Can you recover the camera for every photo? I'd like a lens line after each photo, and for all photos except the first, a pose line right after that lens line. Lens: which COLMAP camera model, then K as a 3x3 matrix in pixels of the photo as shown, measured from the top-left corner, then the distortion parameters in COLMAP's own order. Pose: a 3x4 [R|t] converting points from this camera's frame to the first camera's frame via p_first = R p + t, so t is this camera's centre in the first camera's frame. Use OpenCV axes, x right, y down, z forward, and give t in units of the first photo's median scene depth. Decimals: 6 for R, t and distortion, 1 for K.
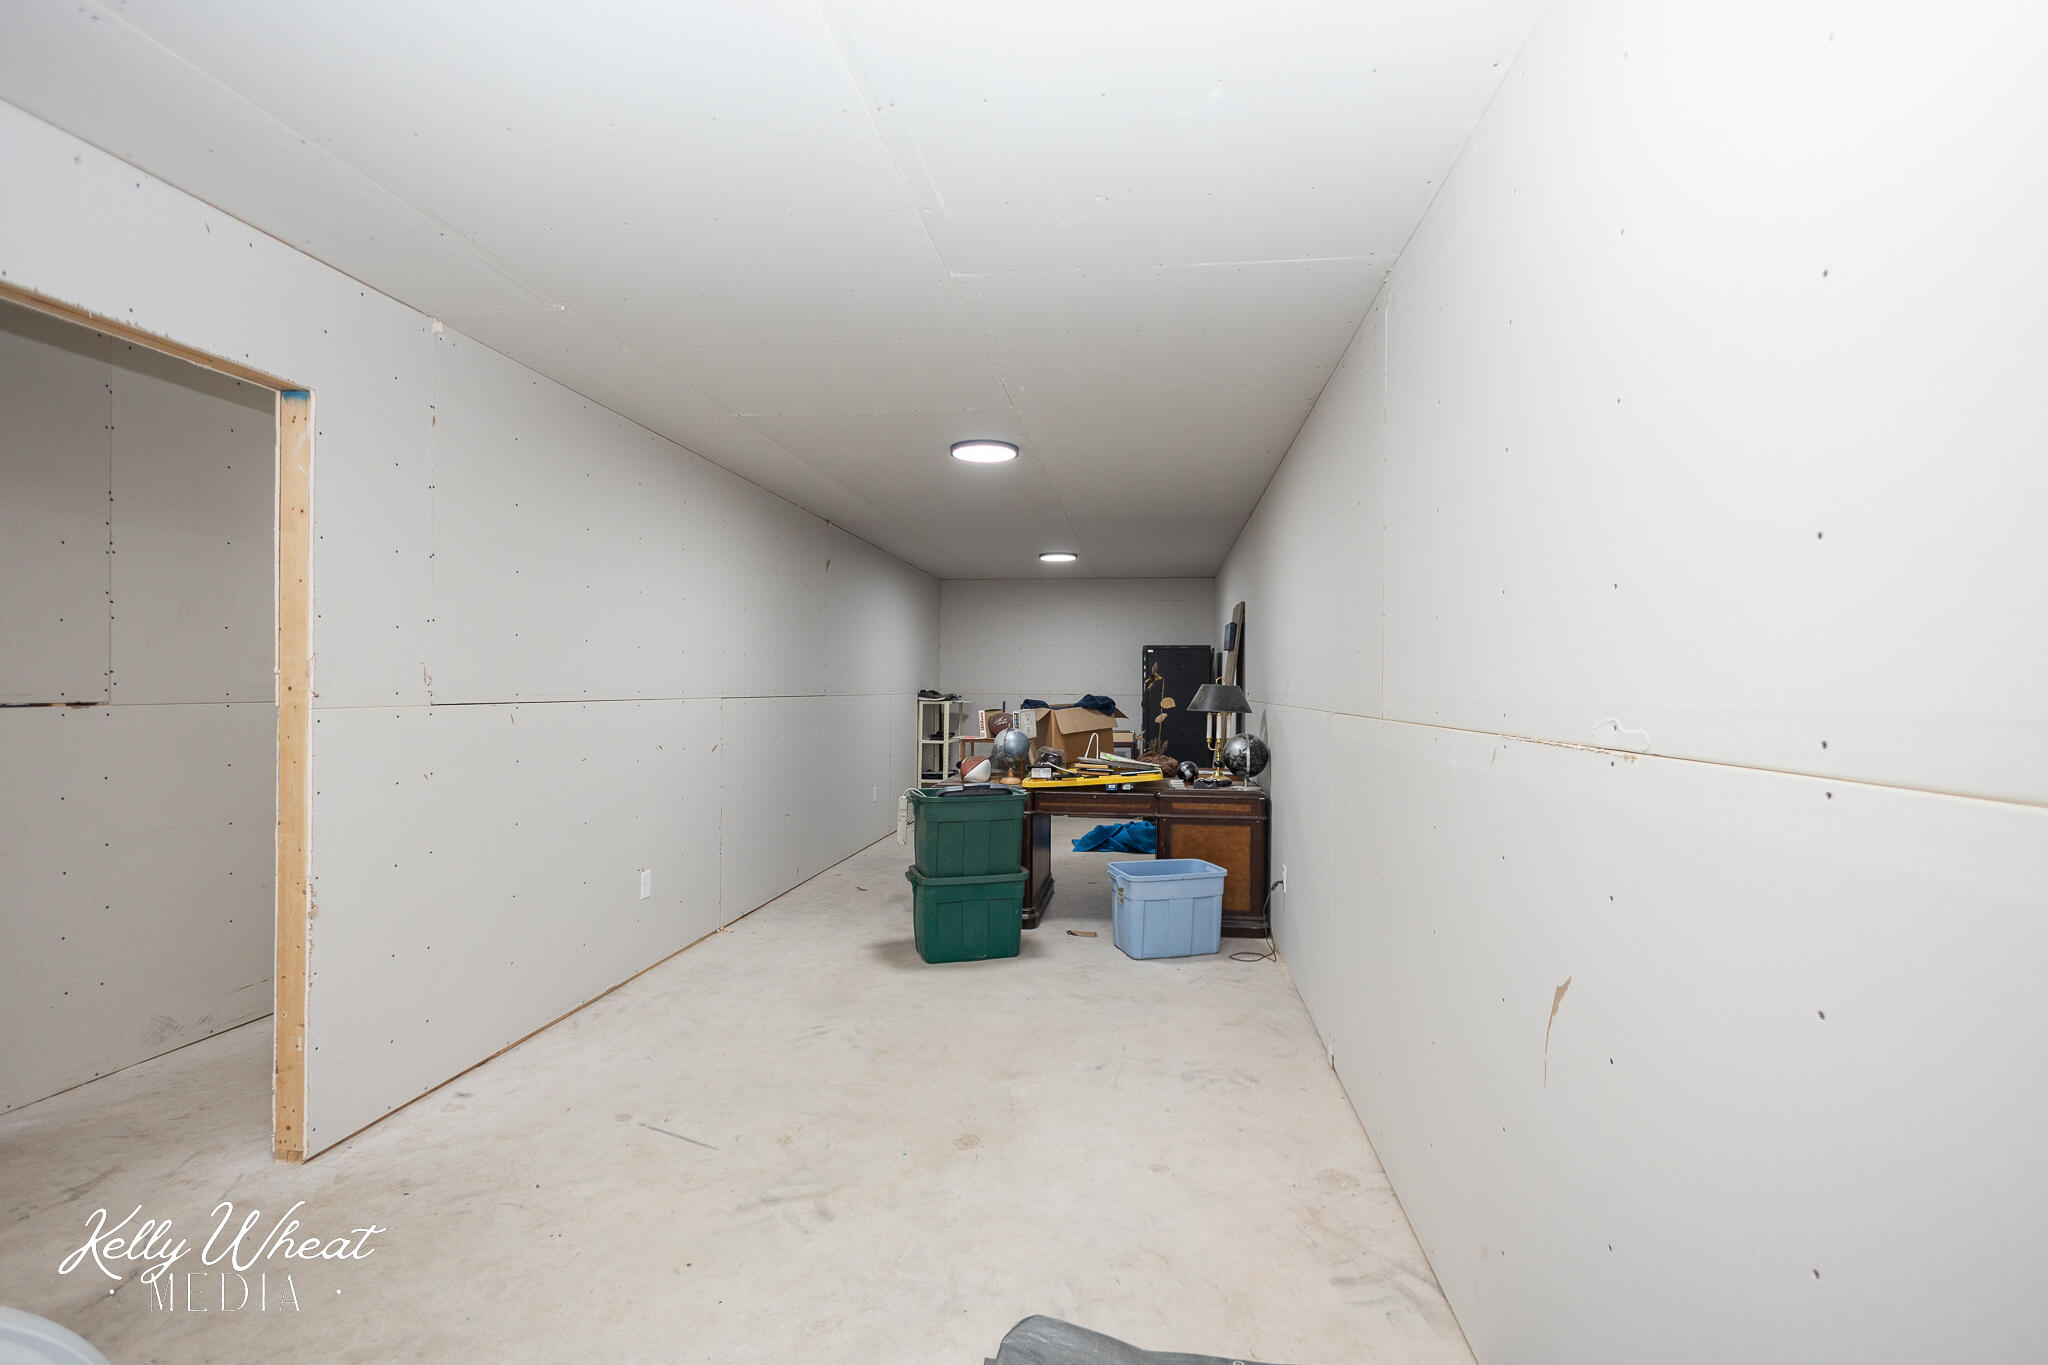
lens RADIAL K [[976.1, 0, 1012.0], [0, 976.1, 690.0], [0, 0, 1]] dist [0.026496, -0.008507]
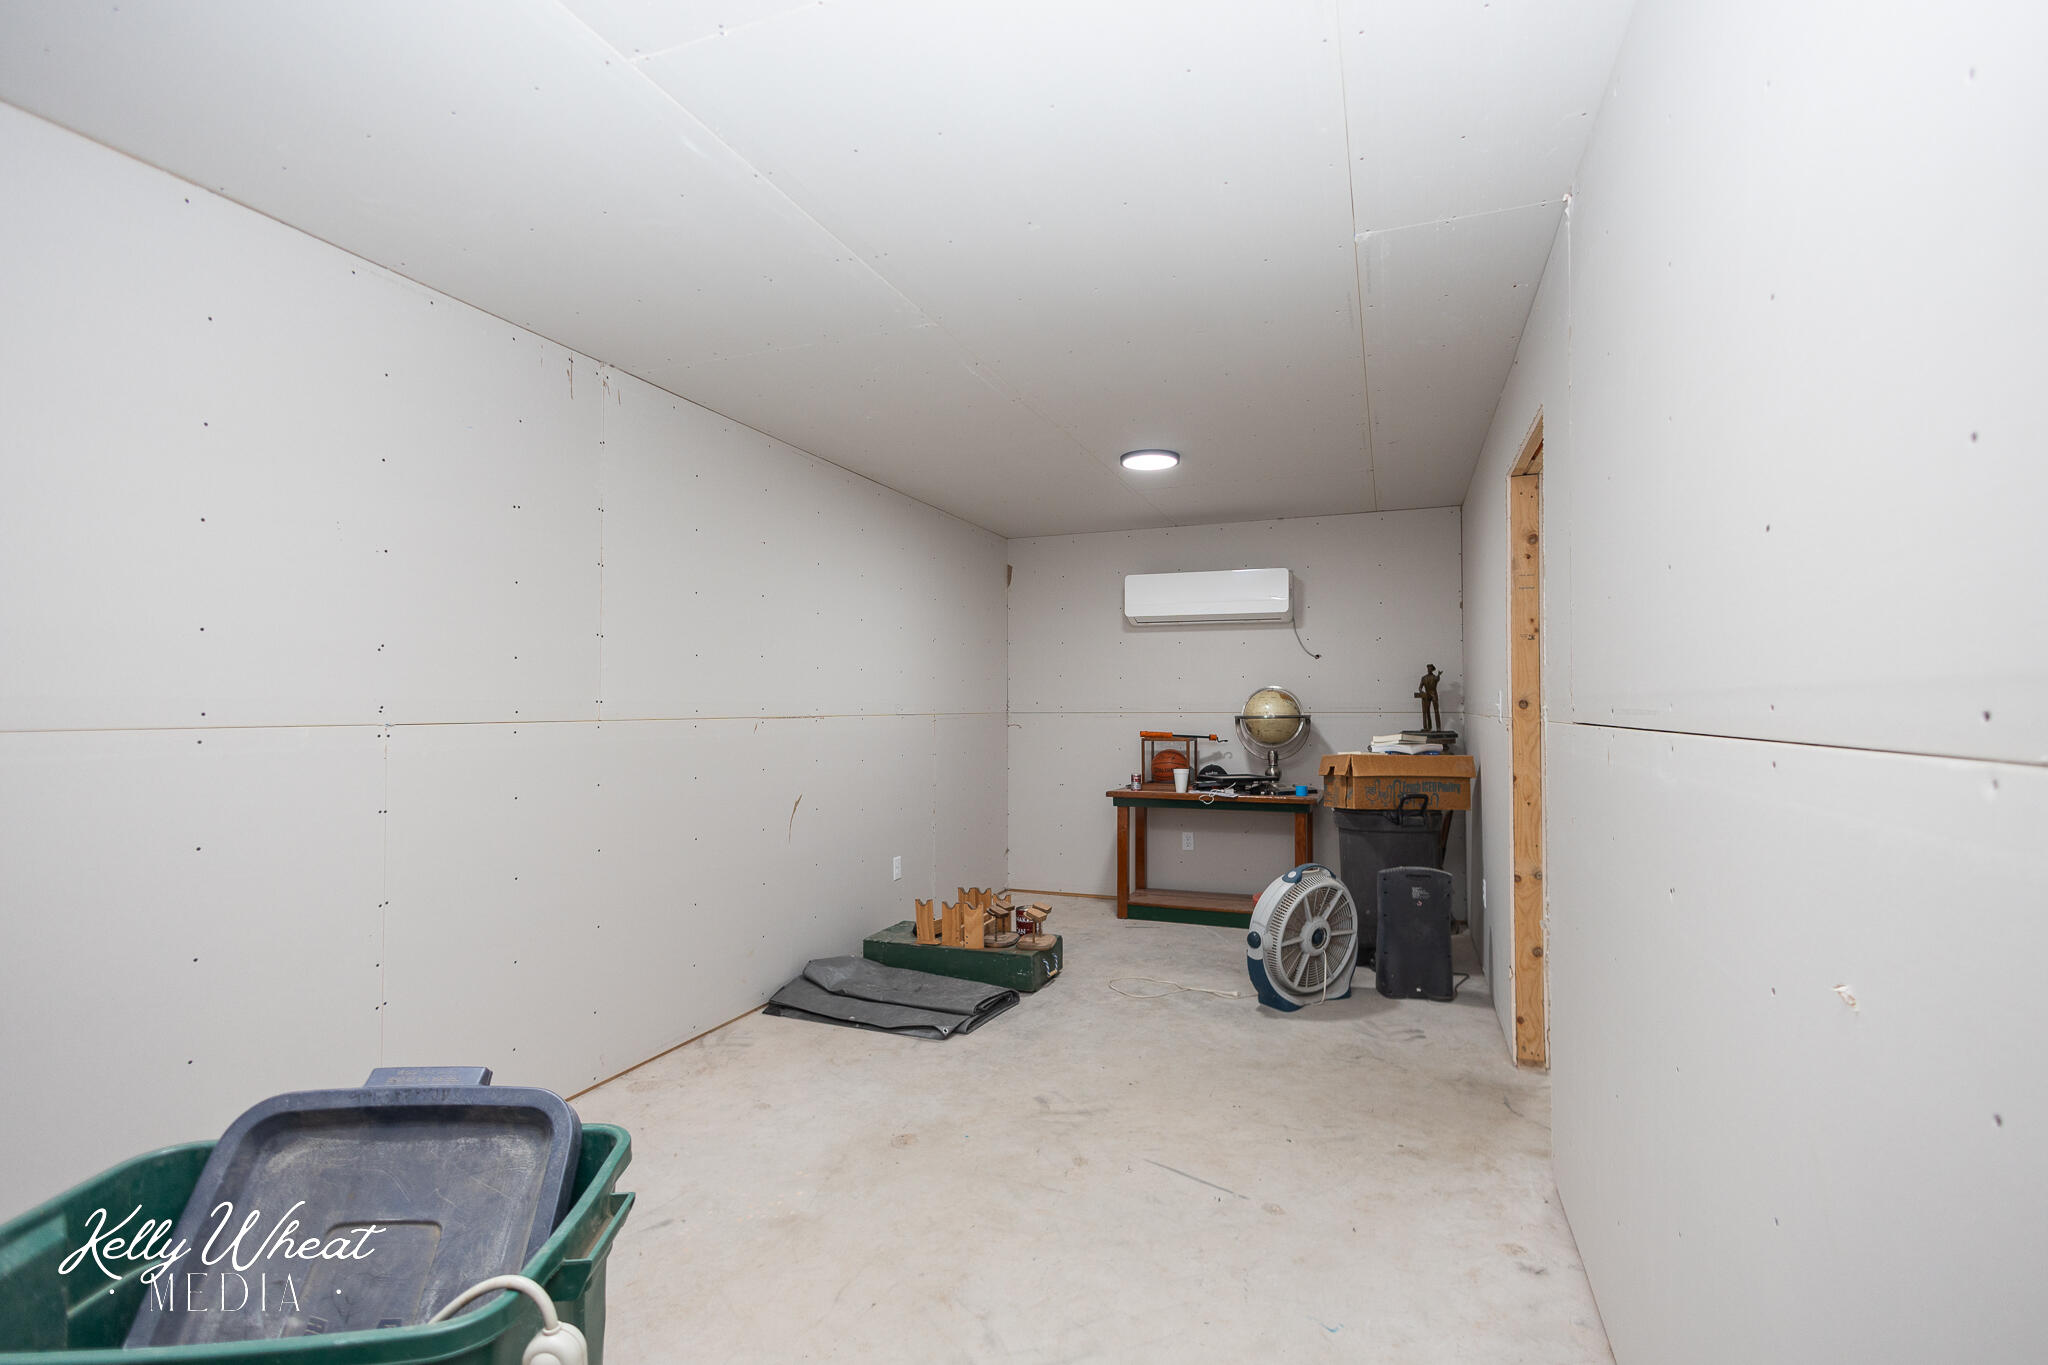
lens RADIAL K [[976.1, 0, 1012.0], [0, 976.1, 690.0], [0, 0, 1]] dist [0.026496, -0.008507]
pose [[-0.973387, -0.000393, 0.229165, -0.430645], [-0.002616, 0.999952, -0.009398, -0.002816], [-0.229151, -0.009747, -0.973342, 2.181445]]
